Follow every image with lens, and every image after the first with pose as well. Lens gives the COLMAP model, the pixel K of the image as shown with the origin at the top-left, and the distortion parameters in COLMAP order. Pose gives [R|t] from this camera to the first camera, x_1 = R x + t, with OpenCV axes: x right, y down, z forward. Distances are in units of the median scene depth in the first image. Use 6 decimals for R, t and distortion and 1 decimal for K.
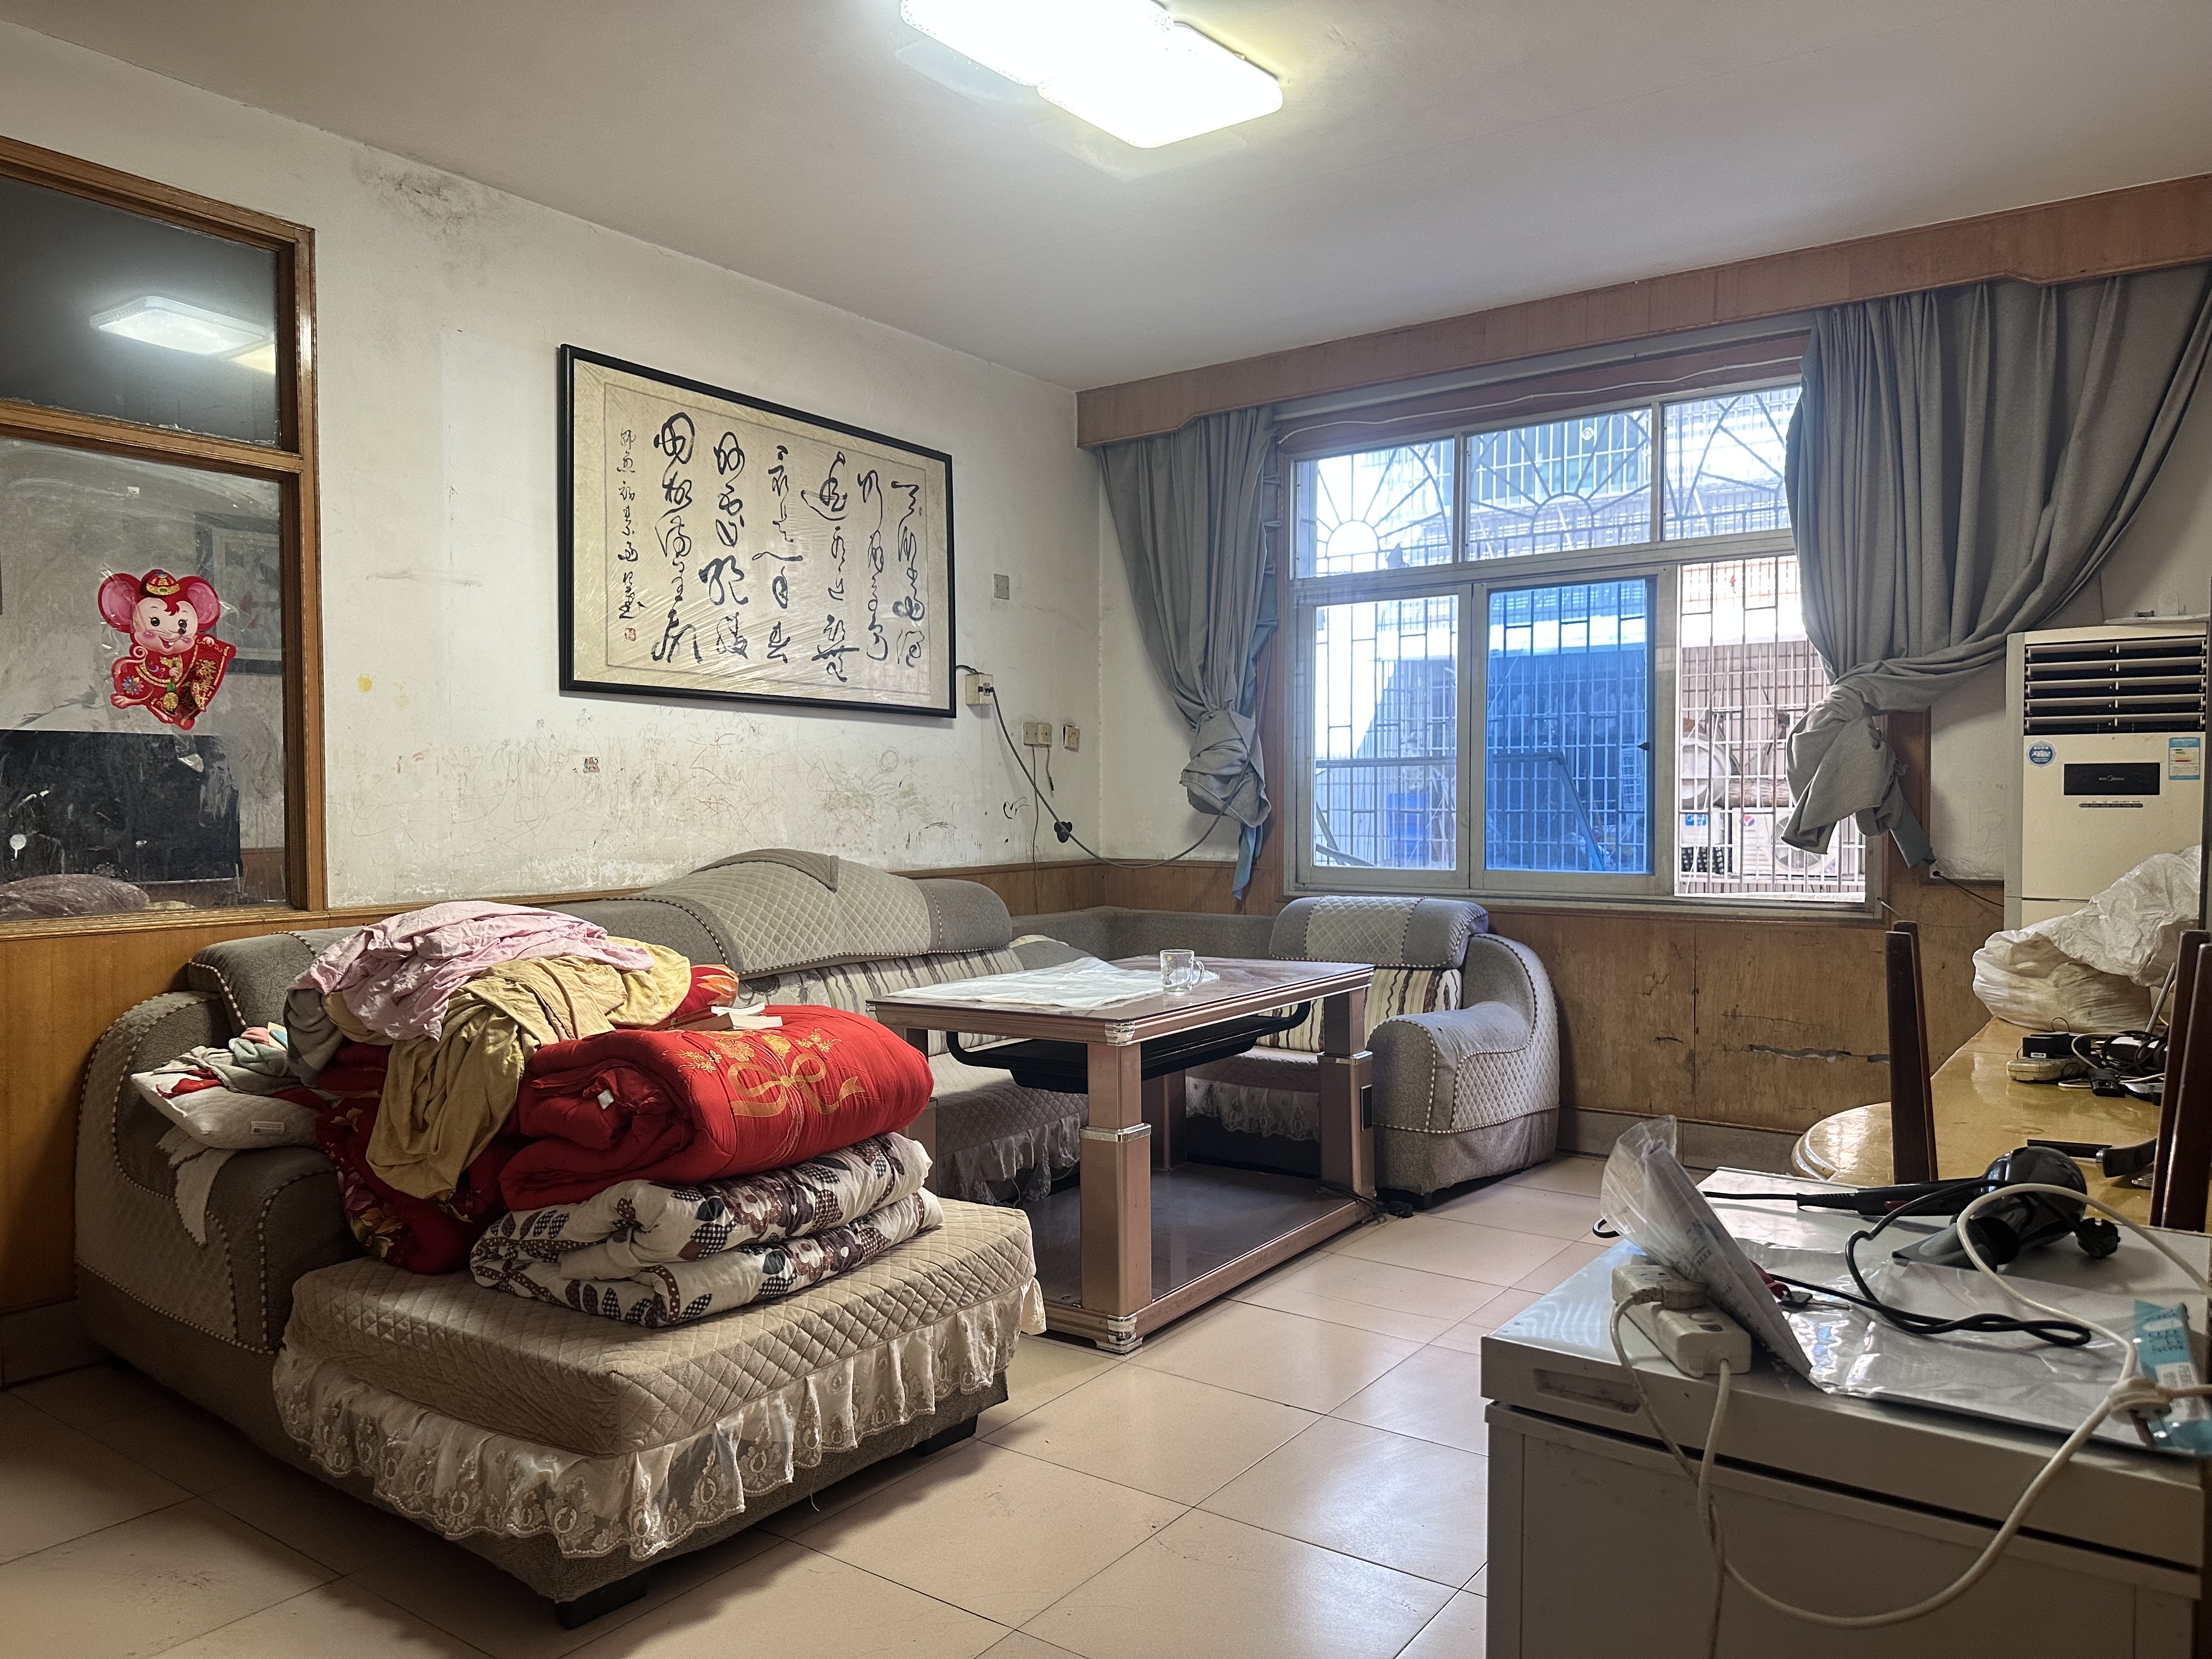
lens RADIAL K [[1560.3, 0, 1106.0], [0, 1560.3, 829.5], [0, 0, 1]] dist [0.053333, -0.000565]
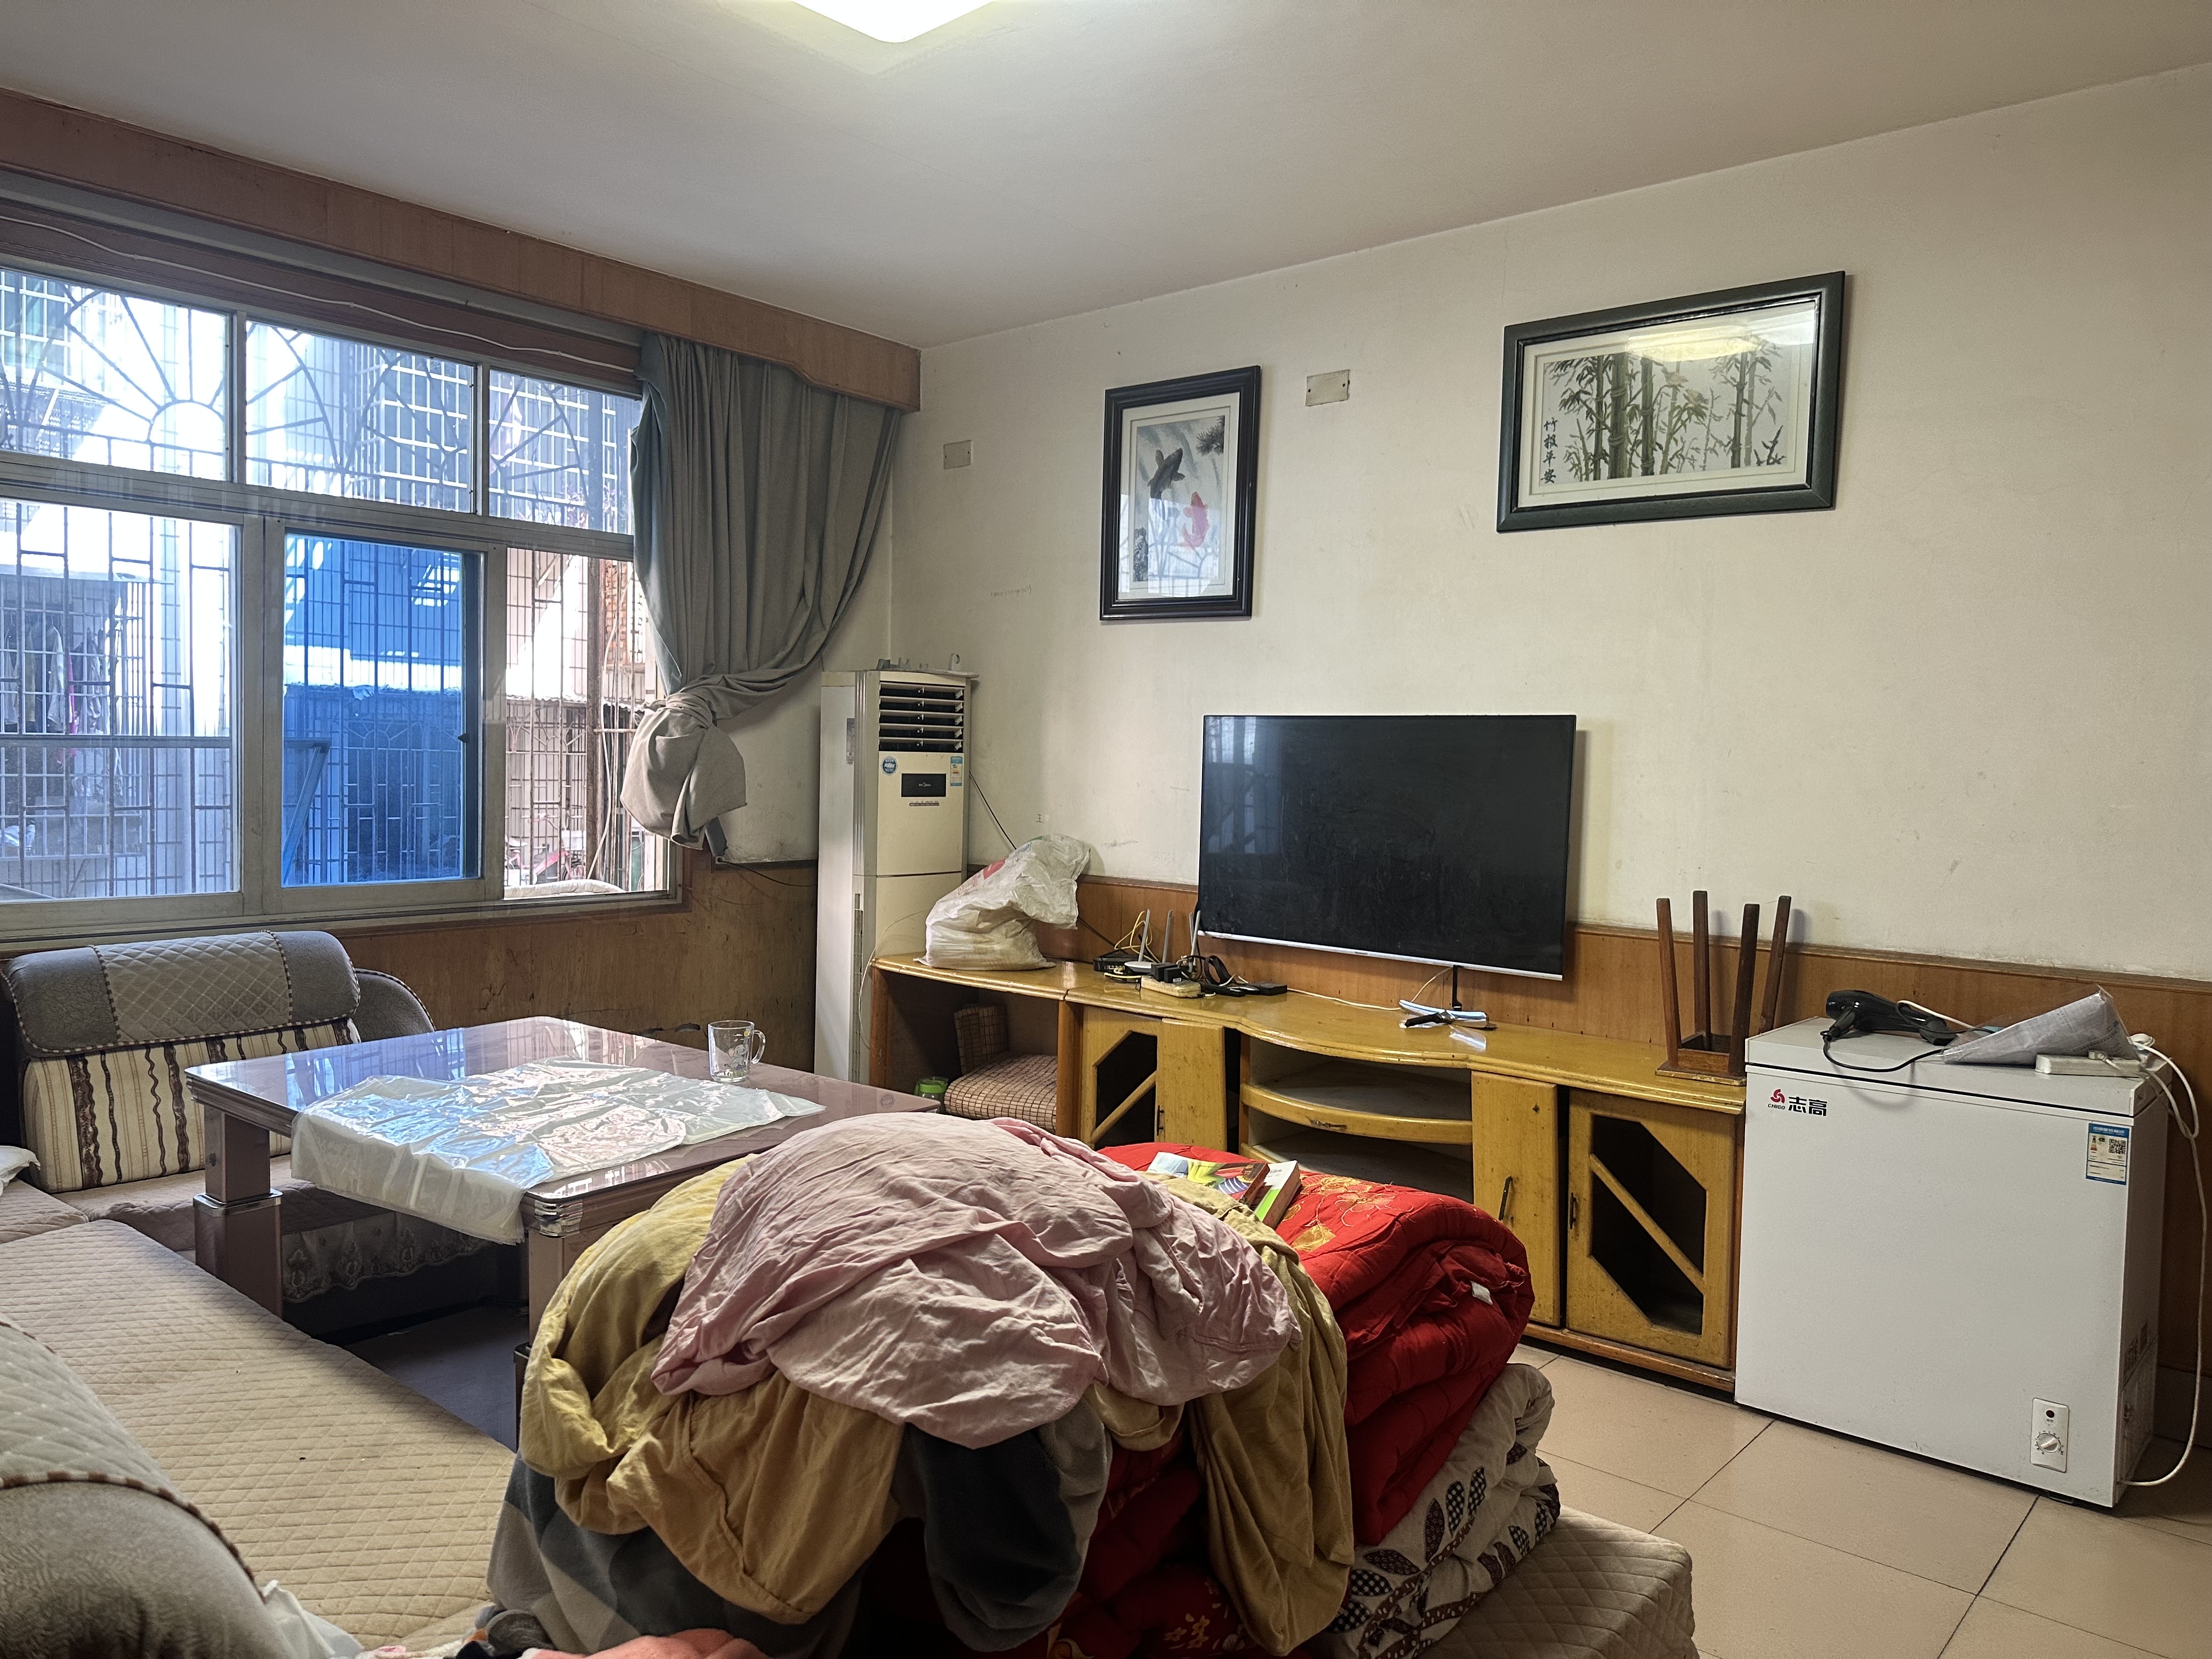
lens RADIAL K [[1554.4, 0, 1106.0], [0, 1554.4, 829.5], [0, 0, 1]] dist [0.005314, 0.001704]
pose [[0.075148, -0.042737, 0.996256, -0.581620], [0.001412, 0.999085, 0.042752, -0.042229], [-0.997171, -0.001806, 0.075139, 0.622161]]
